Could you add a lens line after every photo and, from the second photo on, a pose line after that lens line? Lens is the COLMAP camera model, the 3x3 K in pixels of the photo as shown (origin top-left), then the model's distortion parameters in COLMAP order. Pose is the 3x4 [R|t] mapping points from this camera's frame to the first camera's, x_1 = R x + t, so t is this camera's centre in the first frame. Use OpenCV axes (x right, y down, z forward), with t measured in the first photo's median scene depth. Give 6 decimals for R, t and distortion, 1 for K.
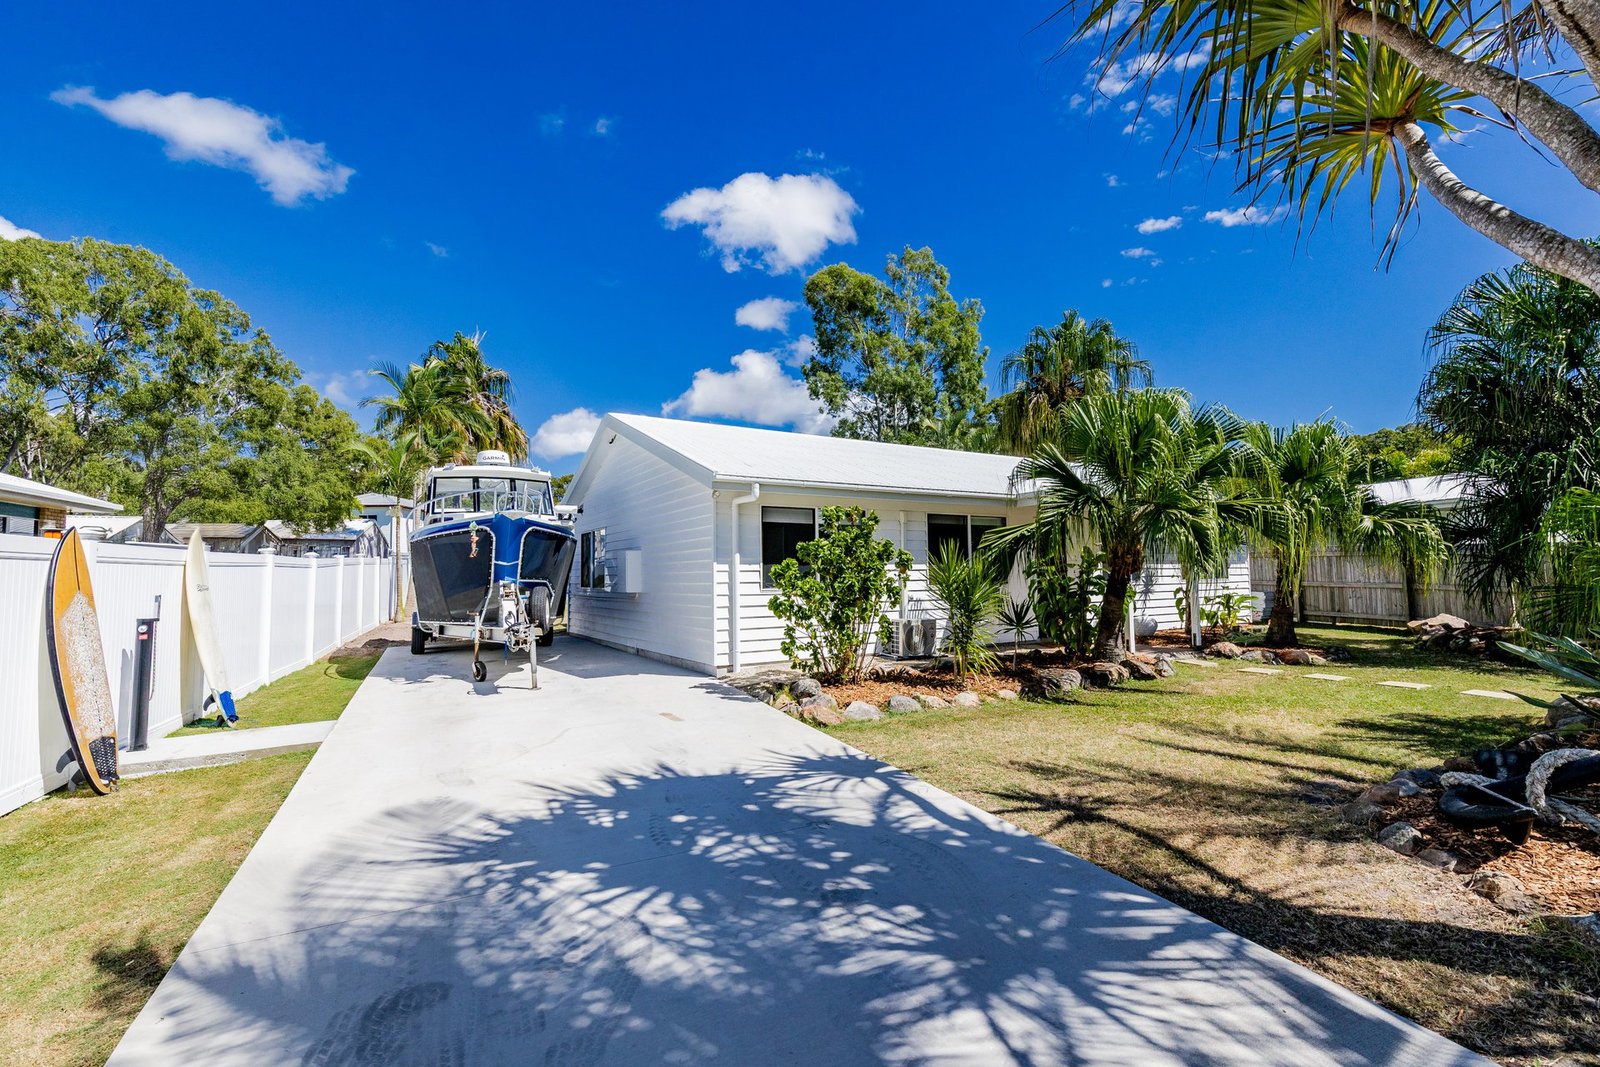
lens RADIAL K [[724.8, 0, 800.0], [0, 724.8, 533.5], [0, 0, 1]] dist [0.012467, -0.000159]
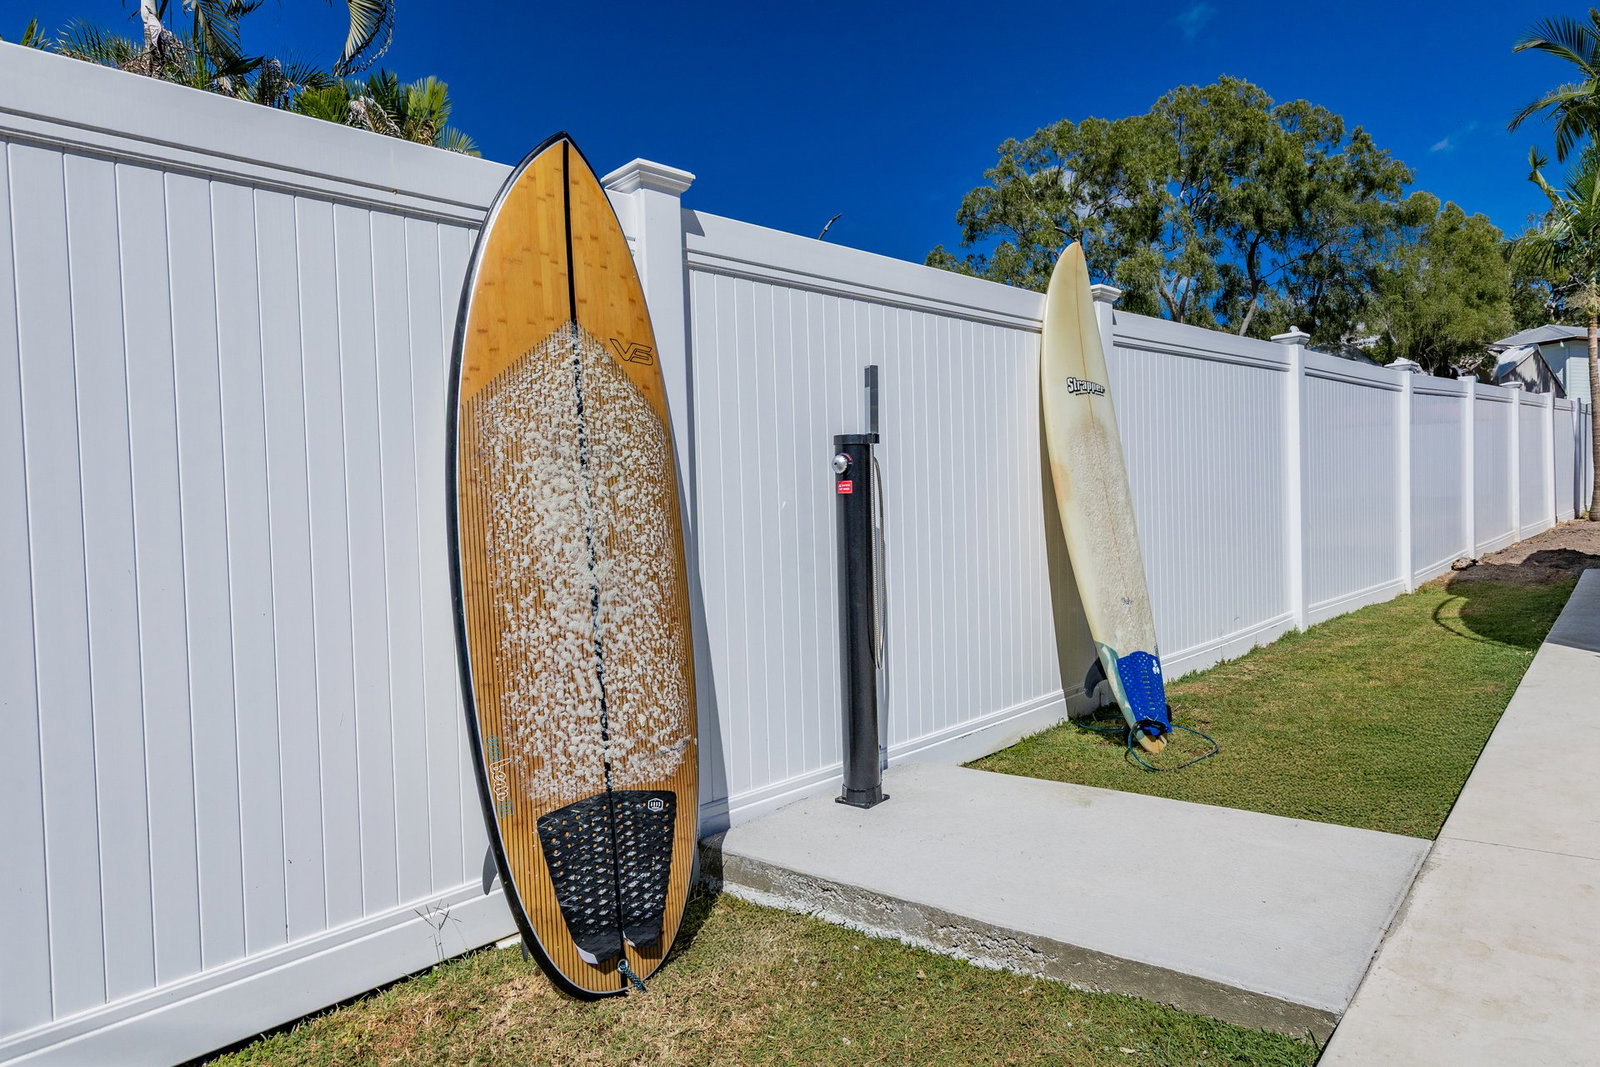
lens RADIAL K [[898.9, 0, 800.0], [0, 898.9, 533.5], [0, 0, 1]] dist [0.004730, 0.001545]
pose [[0.352924, 0.030983, -0.935139, -0.332090], [0.083649, 0.994405, 0.064516, 0.088327], [0.931905, -0.100992, 0.348357, 0.546648]]
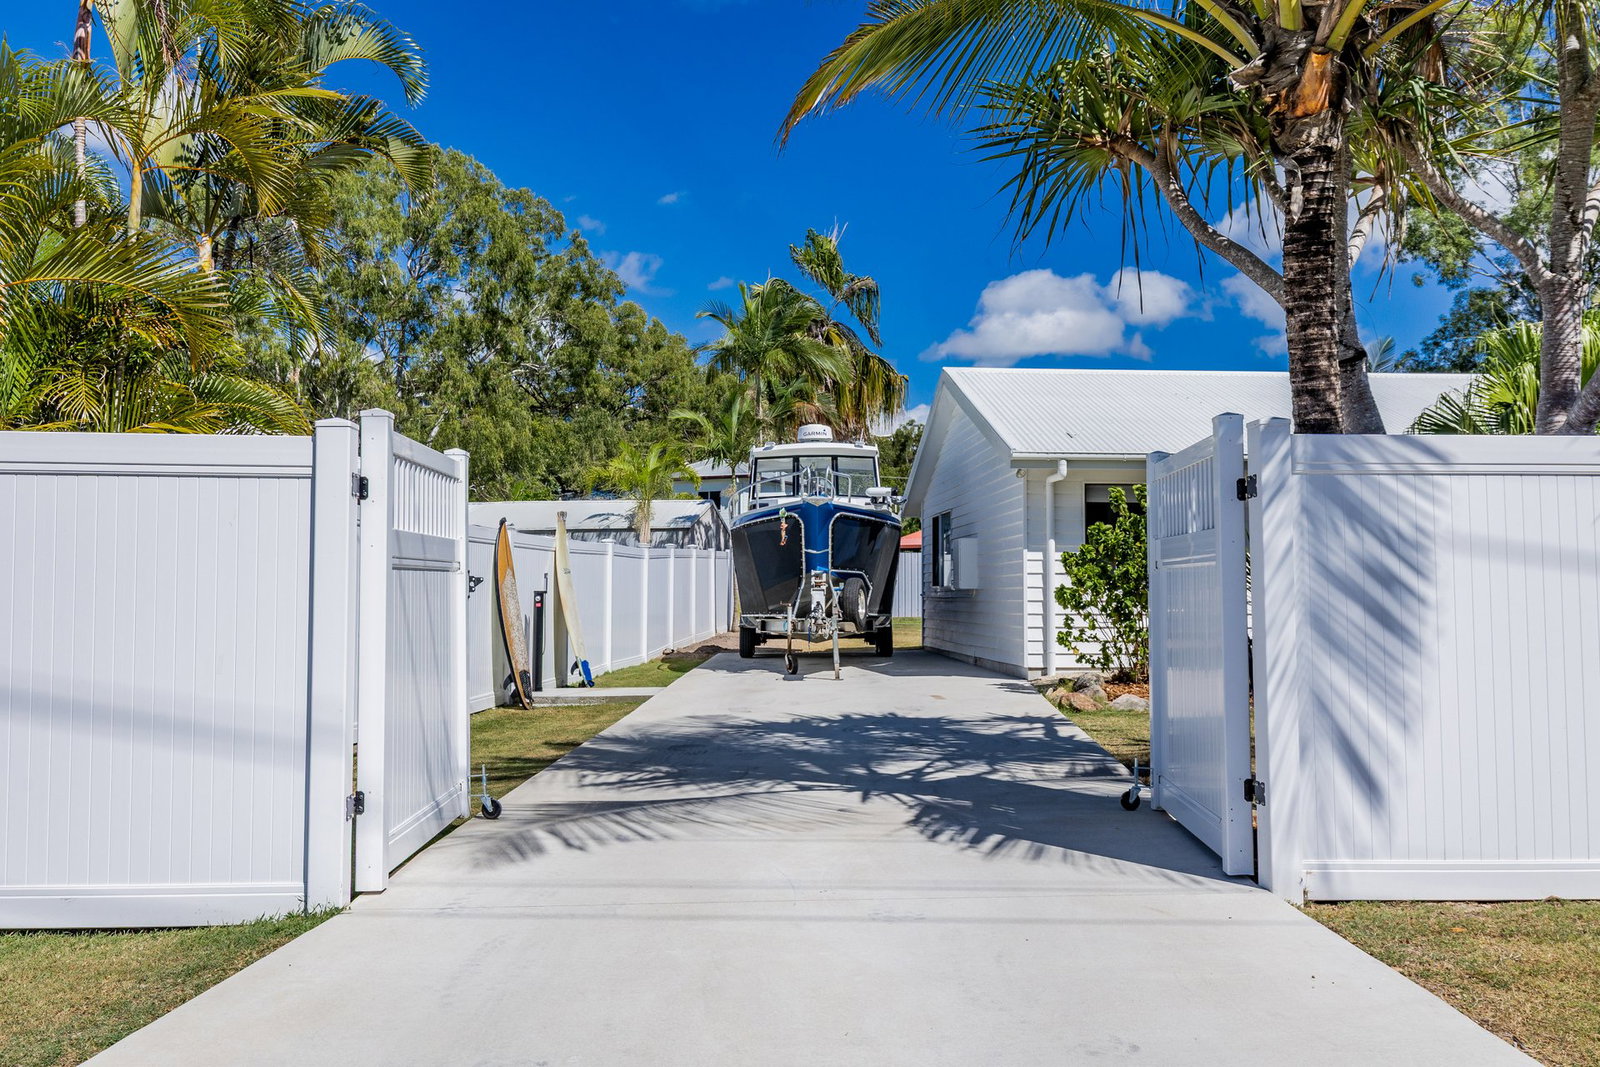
lens RADIAL K [[1440.6, 0, 800.0], [0, 1440.6, 533.5], [0, 0, 1]] dist [0.006752, 0.001115]
pose [[0.887321, -0.007524, -0.461090, 0.448473], [0.014745, 0.999819, 0.012061, -0.005319], [0.460916, -0.017501, 0.887271, -0.680858]]
